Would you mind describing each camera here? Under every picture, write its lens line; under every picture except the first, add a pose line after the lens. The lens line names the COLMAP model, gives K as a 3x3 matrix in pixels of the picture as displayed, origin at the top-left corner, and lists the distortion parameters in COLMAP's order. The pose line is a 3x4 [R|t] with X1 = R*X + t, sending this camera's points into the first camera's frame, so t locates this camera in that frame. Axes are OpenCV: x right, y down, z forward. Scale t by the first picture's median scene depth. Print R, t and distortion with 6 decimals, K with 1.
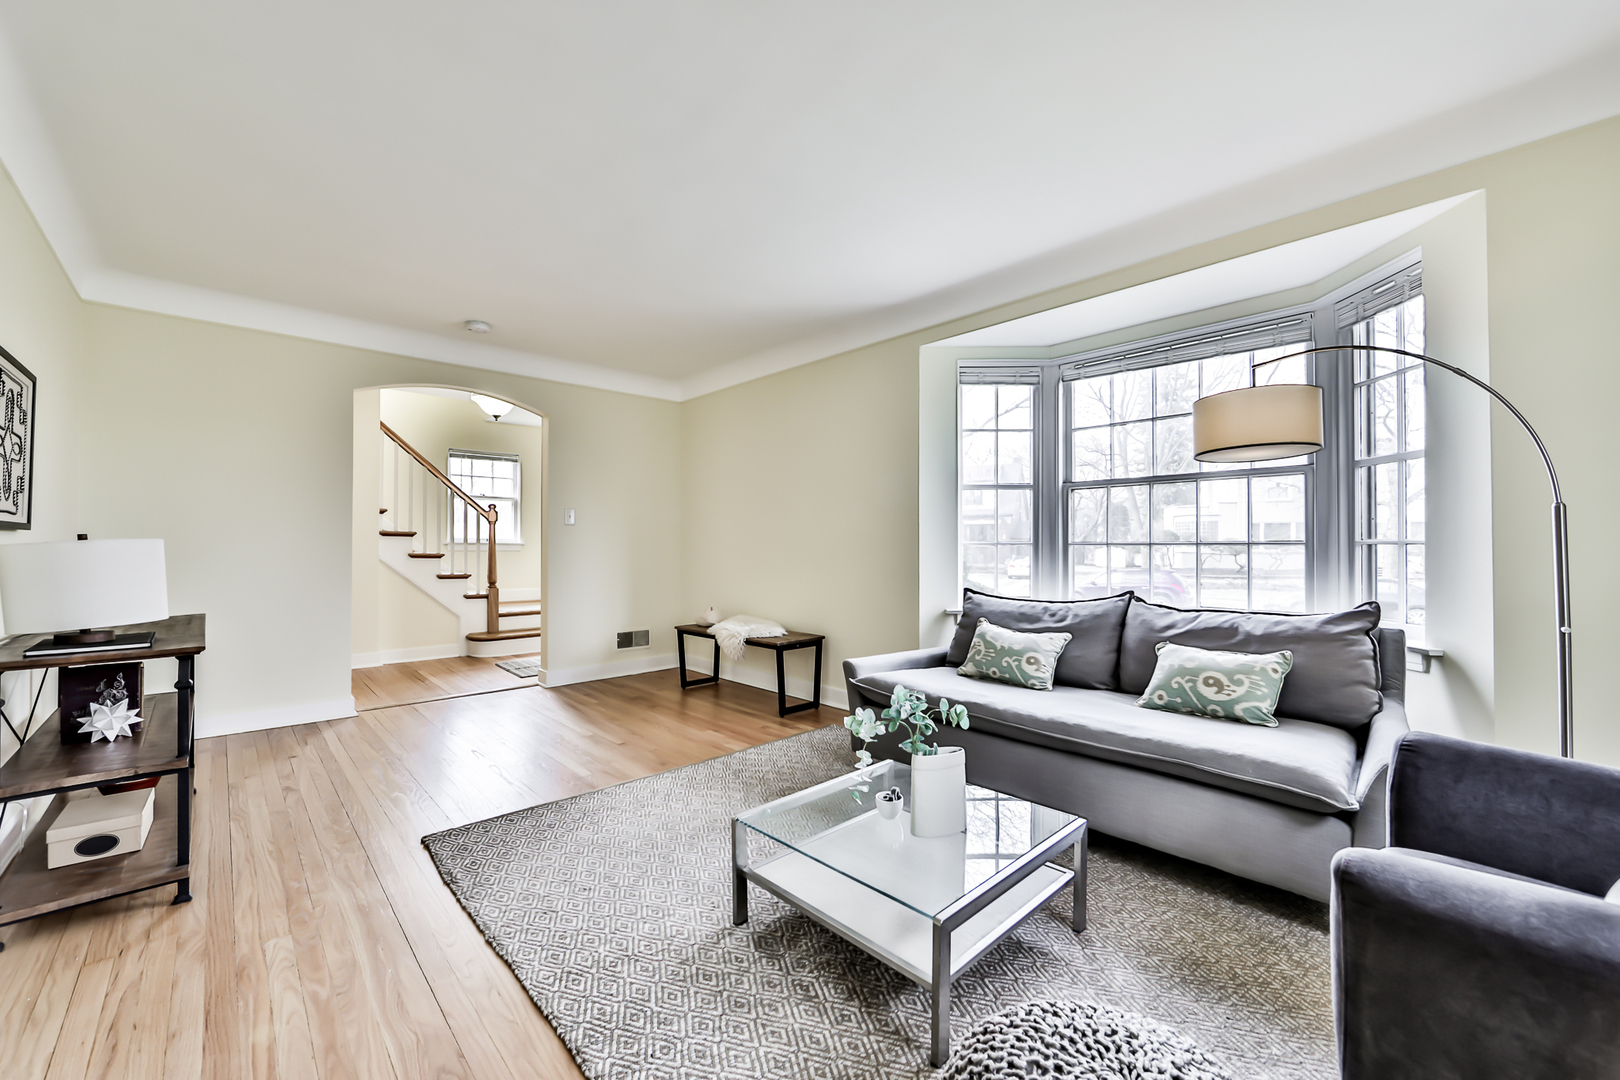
lens RADIAL K [[639.4, 0, 808.5], [0, 639.4, 541.6], [0, 0, 1]] dist [-0.014454, 0.003861]
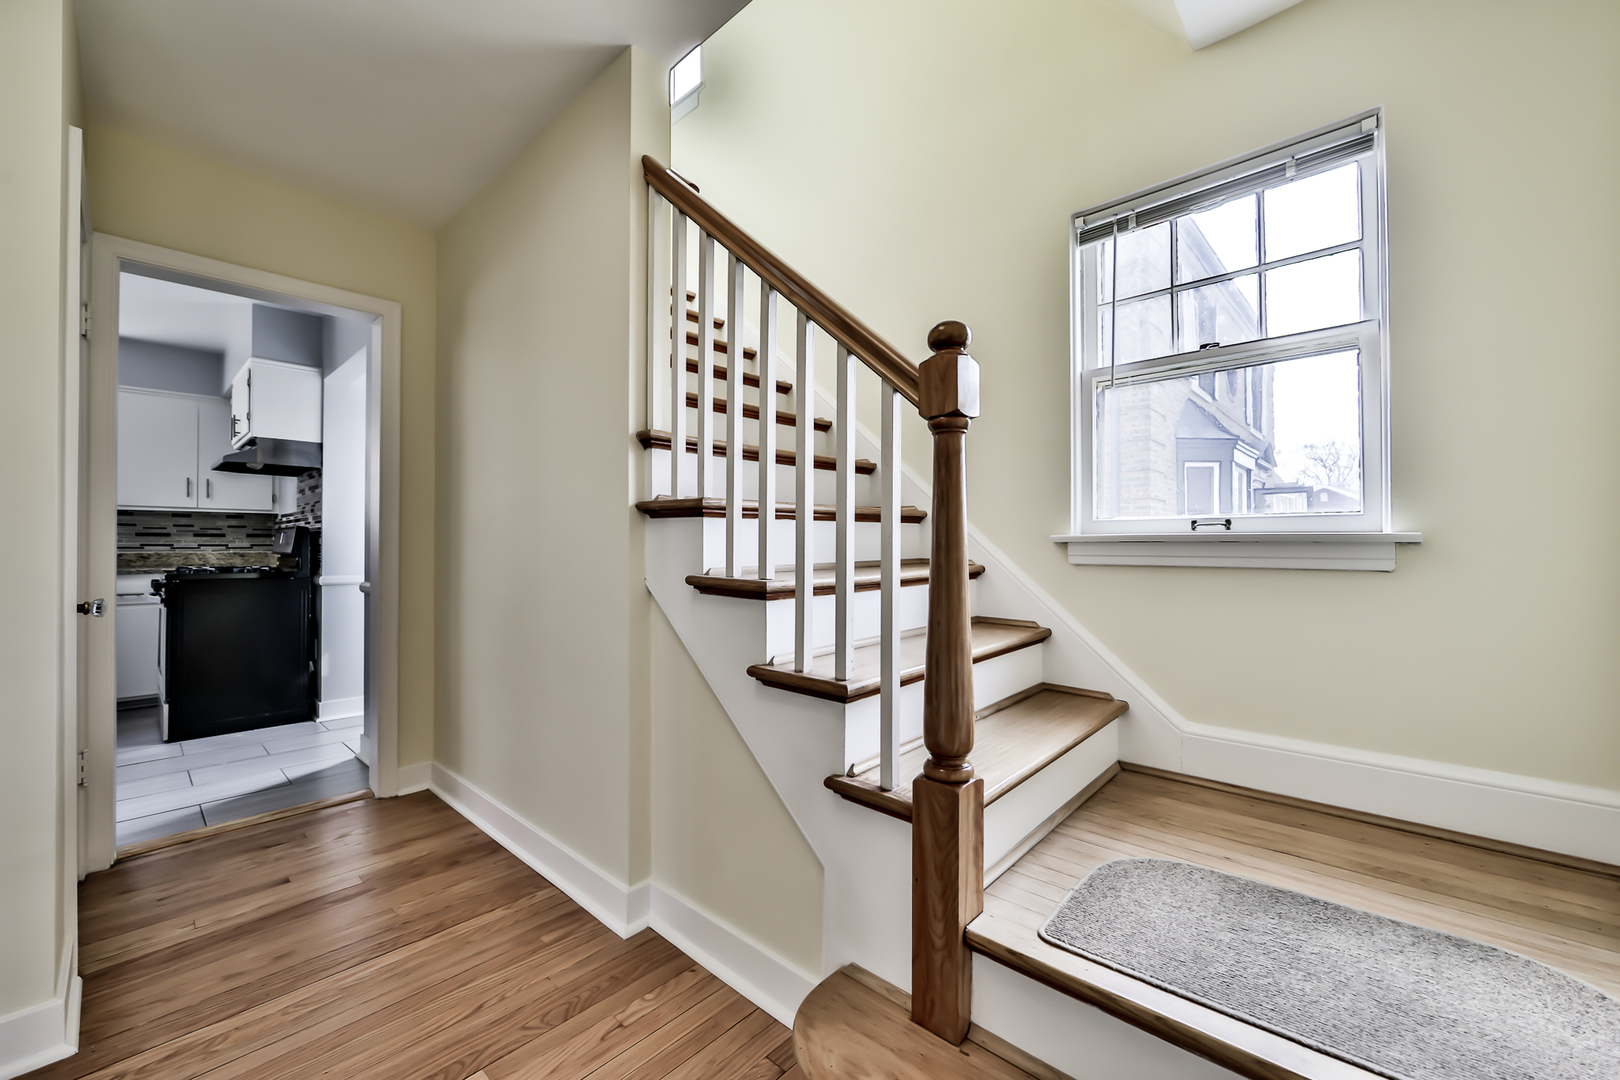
lens RADIAL K [[639.4, 0, 808.5], [0, 639.4, 541.6], [0, 0, 1]] dist [-0.014454, 0.003861]
pose [[0.084931, -0.005934, -0.996369, -0.320342], [0.006718, 0.999963, -0.005382, 0.005226], [0.996364, -0.006236, 0.084968, 0.958411]]
